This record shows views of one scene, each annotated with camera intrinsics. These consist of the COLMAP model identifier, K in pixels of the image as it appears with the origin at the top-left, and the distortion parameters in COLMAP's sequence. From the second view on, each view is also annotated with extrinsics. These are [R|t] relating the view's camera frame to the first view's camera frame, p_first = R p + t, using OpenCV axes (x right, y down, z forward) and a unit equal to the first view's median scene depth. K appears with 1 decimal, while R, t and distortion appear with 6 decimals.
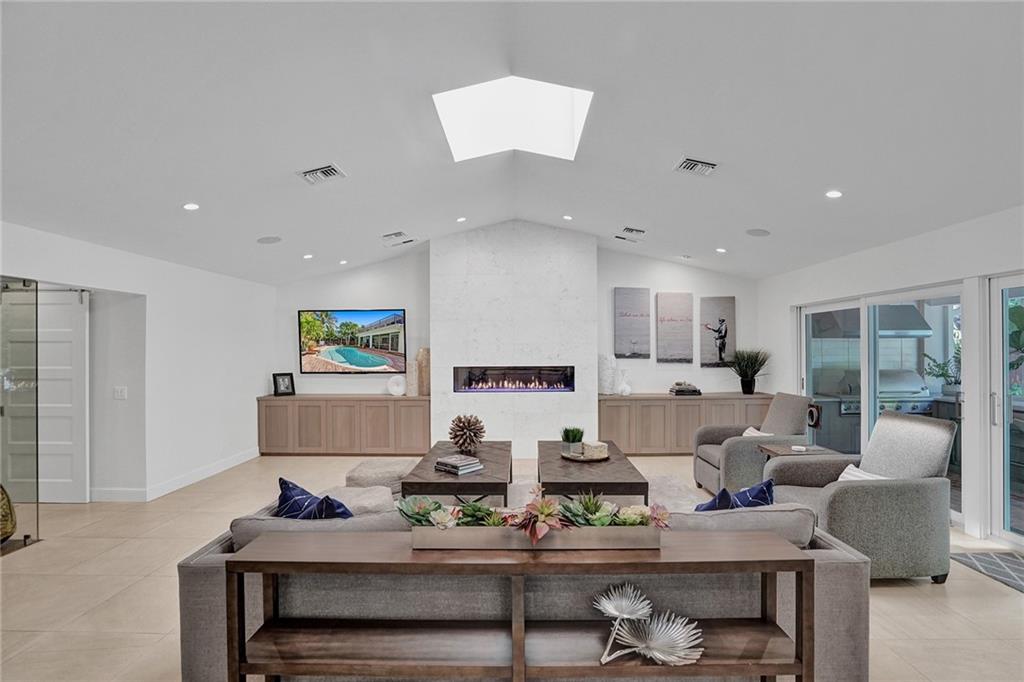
lens RADIAL K [[492.5, 0, 492.8], [0, 492.5, 342.1], [0, 0, 1]] dist [-0.058456, 0.000329]
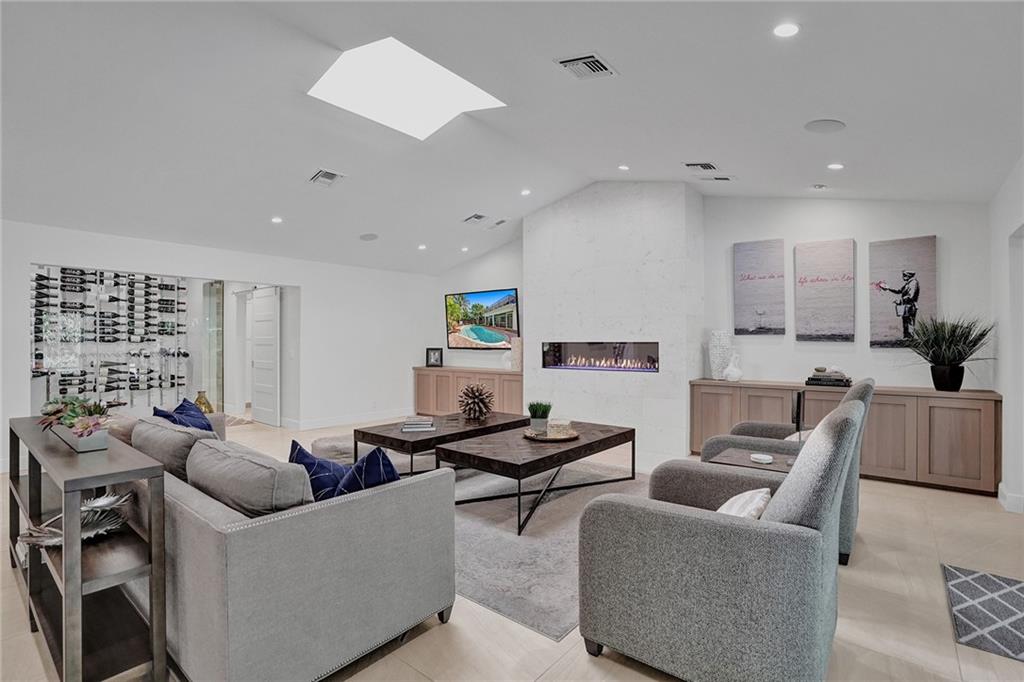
lens RADIAL K [[480.3, 0, 506.0], [0, 480.3, 351.3], [0, 0, 1]] dist [-0.033664, -0.000036]
pose [[0.778643, 0.015360, -0.627279, 0.448456], [0.003299, 0.999586, 0.028573, 0.037214], [0.627459, -0.024318, 0.778270, 0.182289]]
